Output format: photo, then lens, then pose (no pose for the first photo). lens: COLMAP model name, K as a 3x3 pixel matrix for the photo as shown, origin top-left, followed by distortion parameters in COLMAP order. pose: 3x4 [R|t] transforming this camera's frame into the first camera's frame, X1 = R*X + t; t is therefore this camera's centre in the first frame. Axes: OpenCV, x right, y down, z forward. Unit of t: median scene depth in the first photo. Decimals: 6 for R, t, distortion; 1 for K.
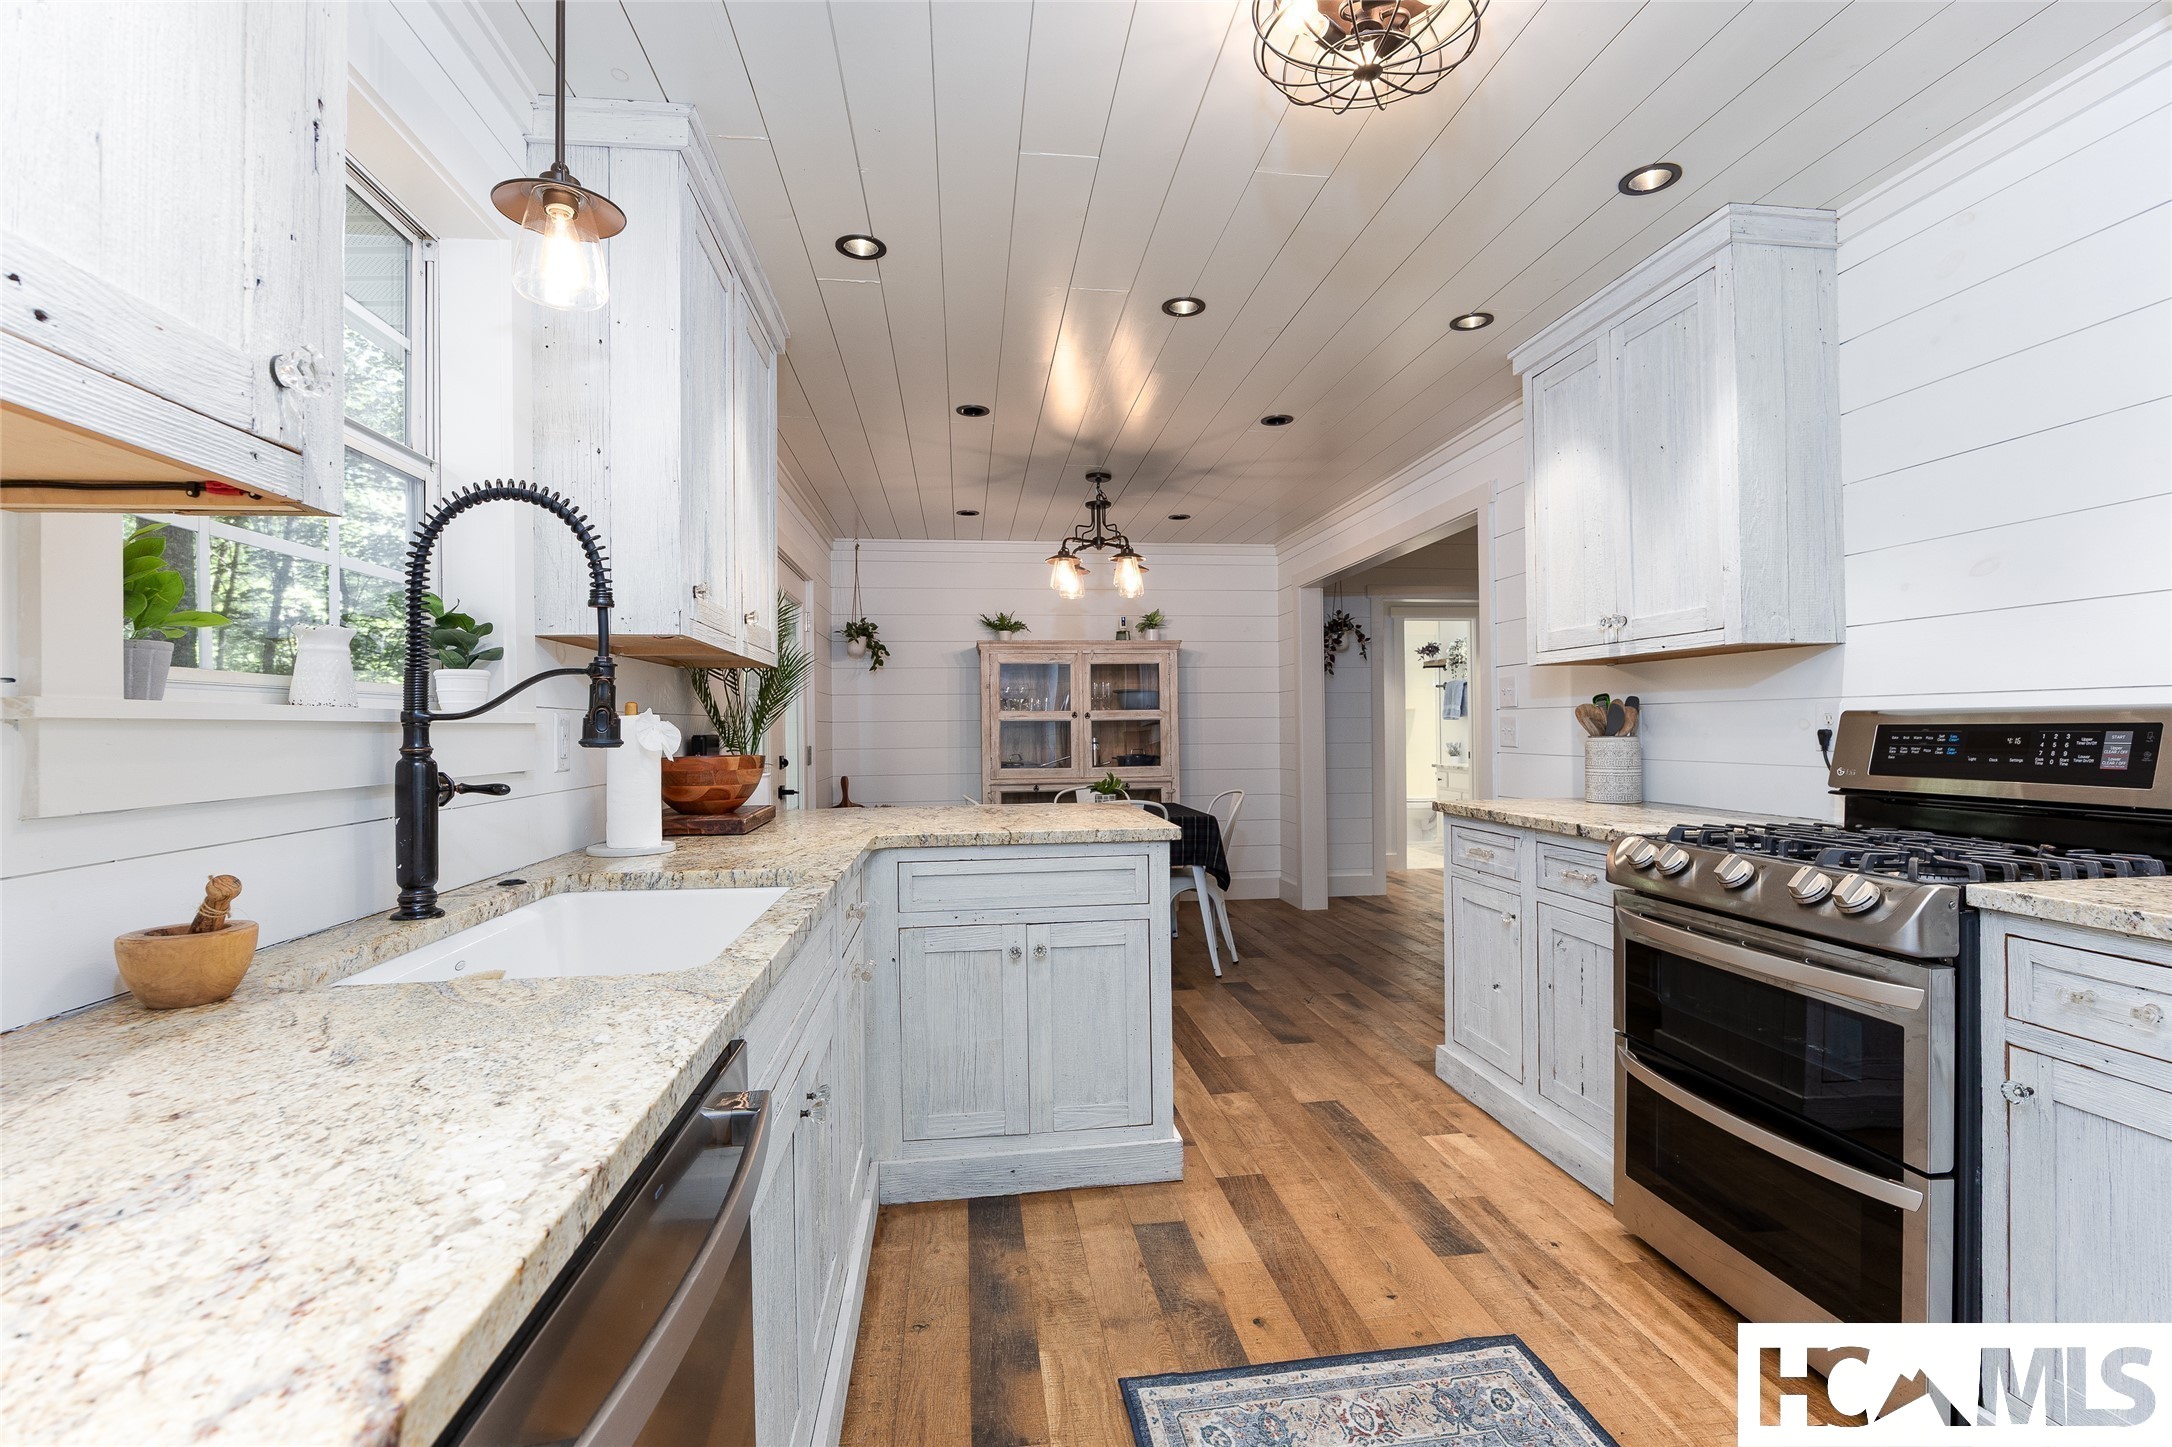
lens RADIAL K [[990.5, 0, 1103.4], [0, 990.5, 725.4], [0, 0, 1]] dist [-0.005185, -0.000333]
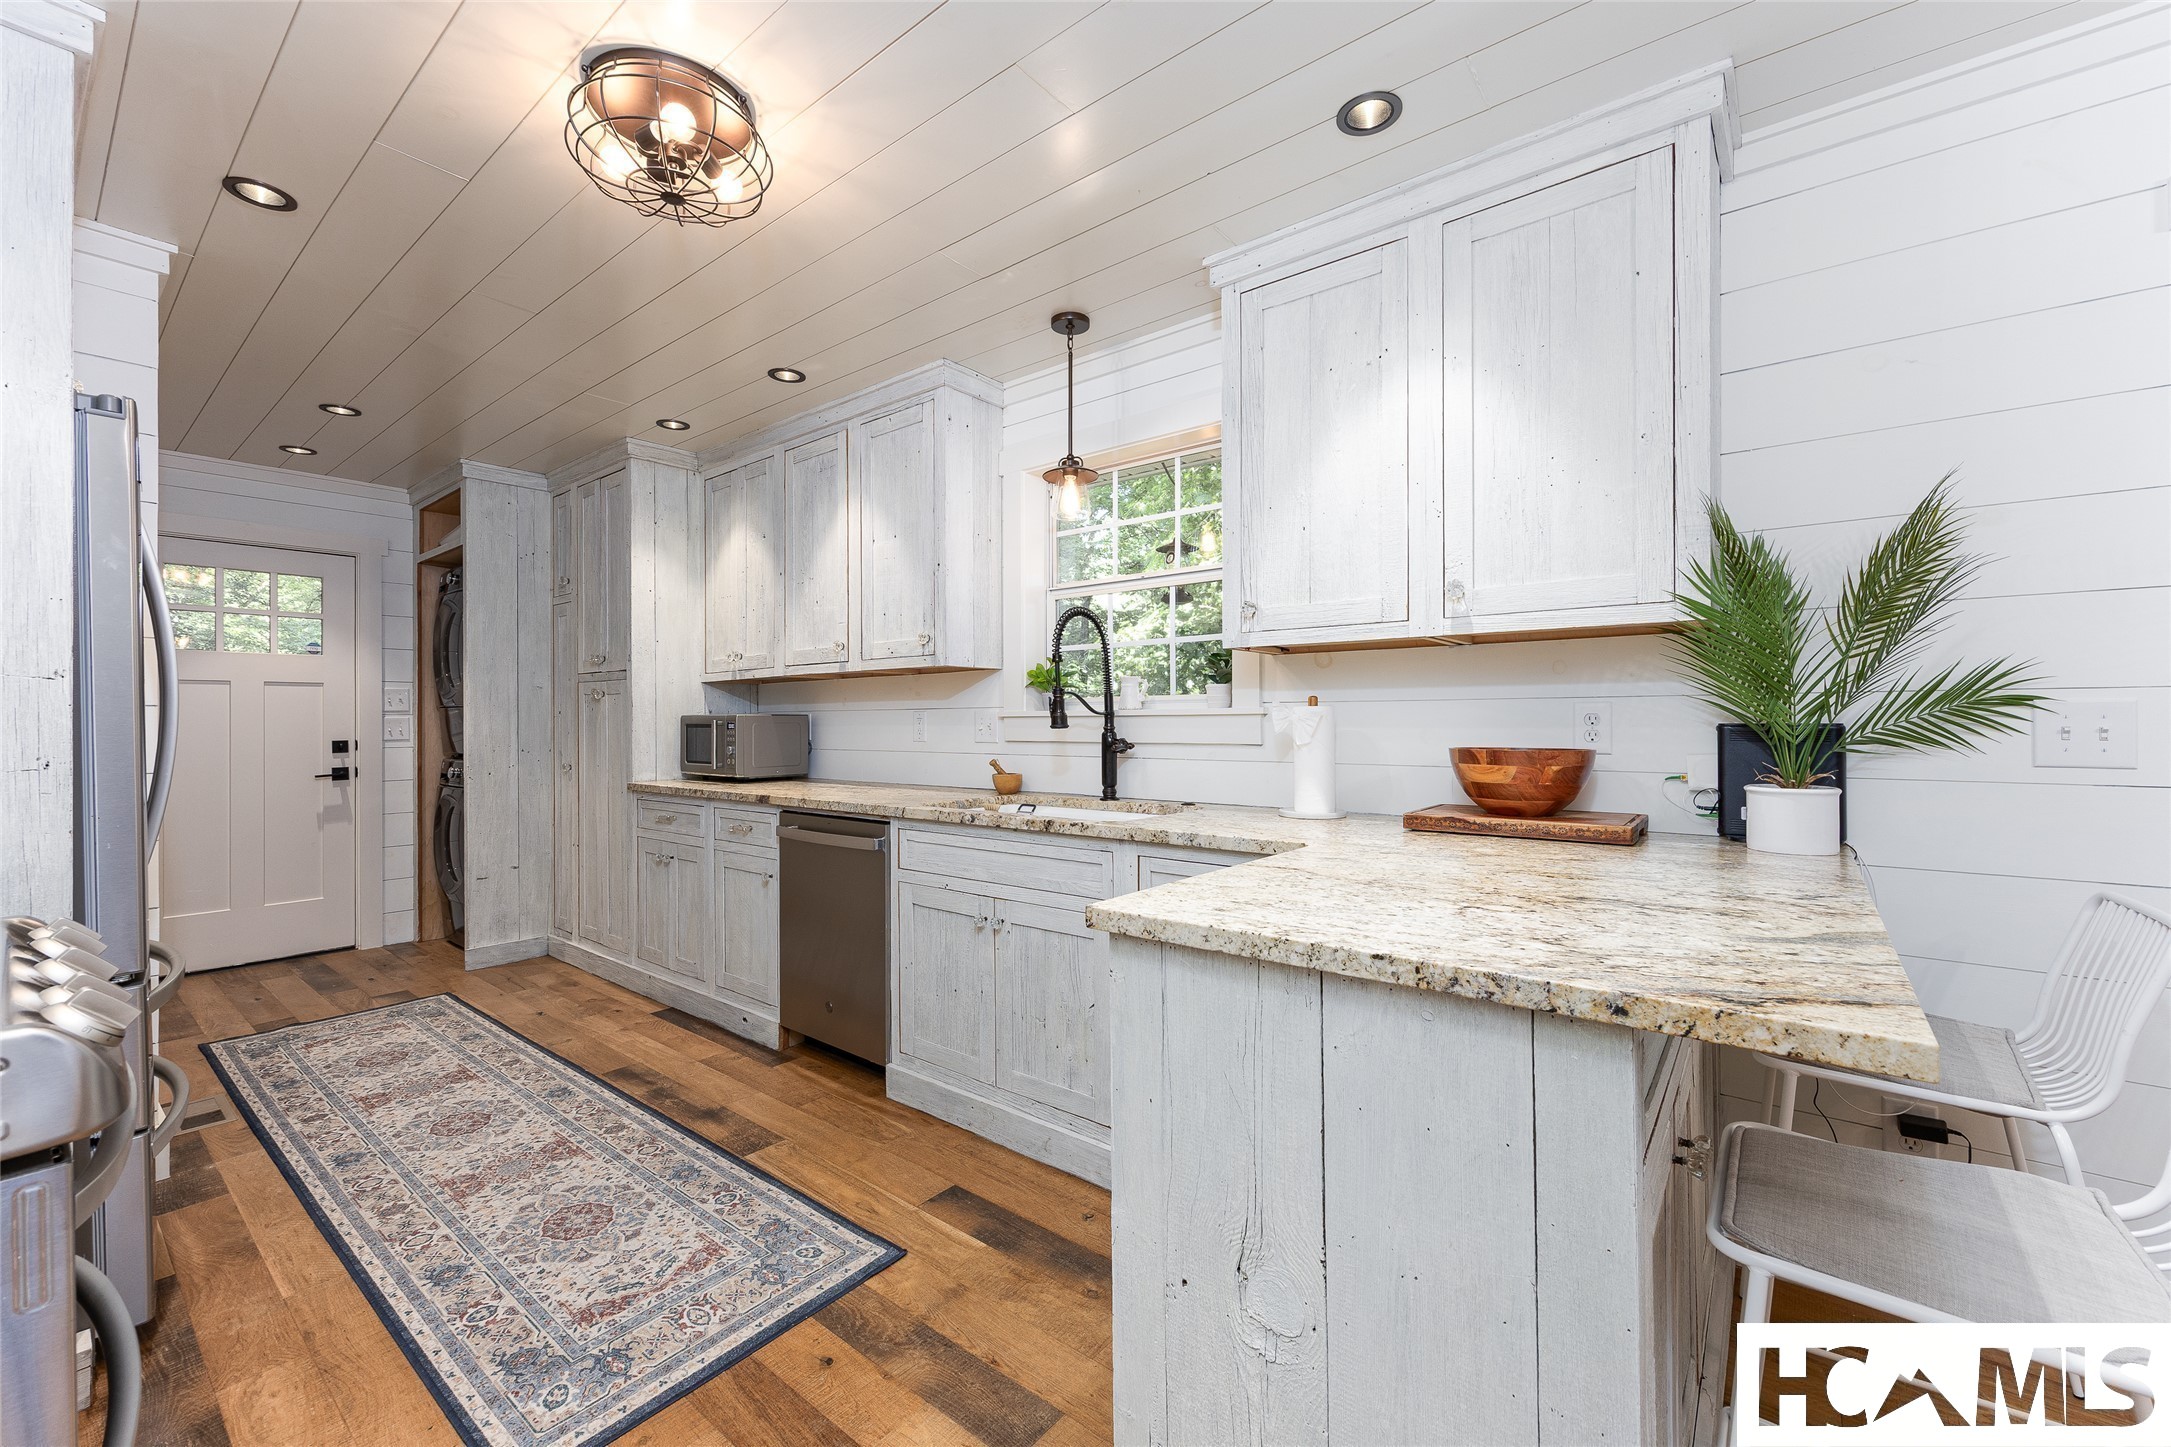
lens RADIAL K [[858.4, 0, 1084.4], [0, 858.4, 722.2], [0, 0, 1]] dist [0.000733, -0.000092]
pose [[-0.727069, 0.014753, -0.686406, 0.557609], [0.011812, 0.999890, 0.008978, -0.006376], [0.686463, -0.001580, -0.727163, 1.856083]]
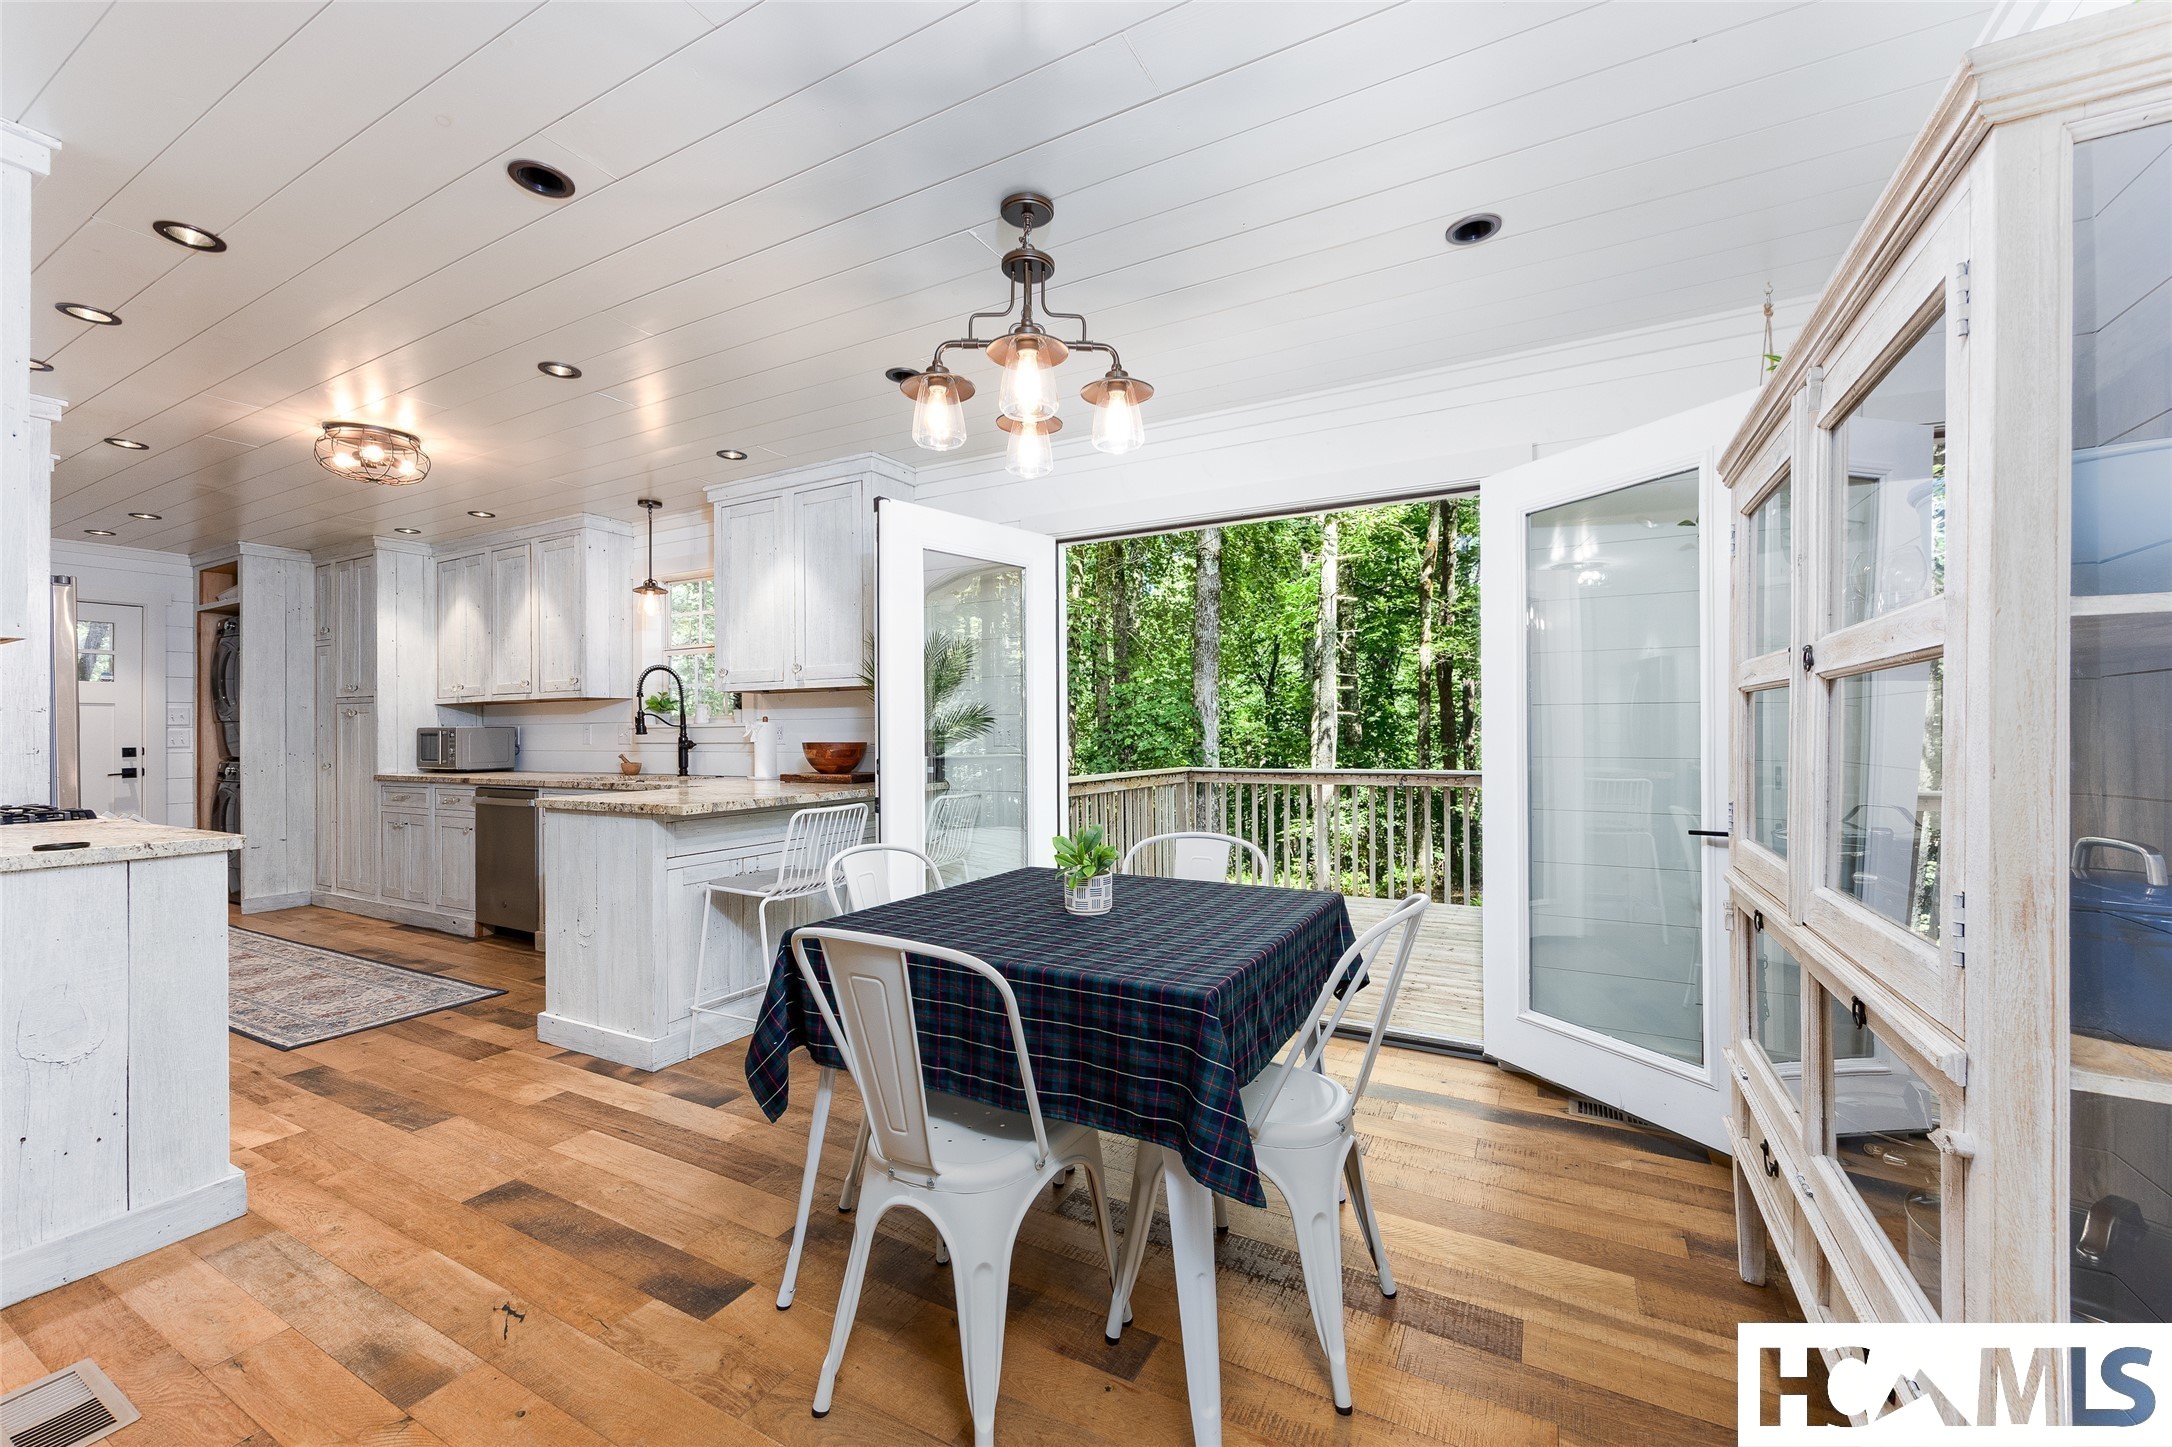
lens RADIAL K [[858.8, 0, 1098.1], [0, 858.8, 729.1], [0, 0, 1]] dist [0.000733, -0.000092]
pose [[-0.594757, 0.011532, -0.803823, 0.833383], [0.013055, 0.999904, 0.004685, 0.006408], [0.803799, -0.007707, -0.594851, 3.352272]]
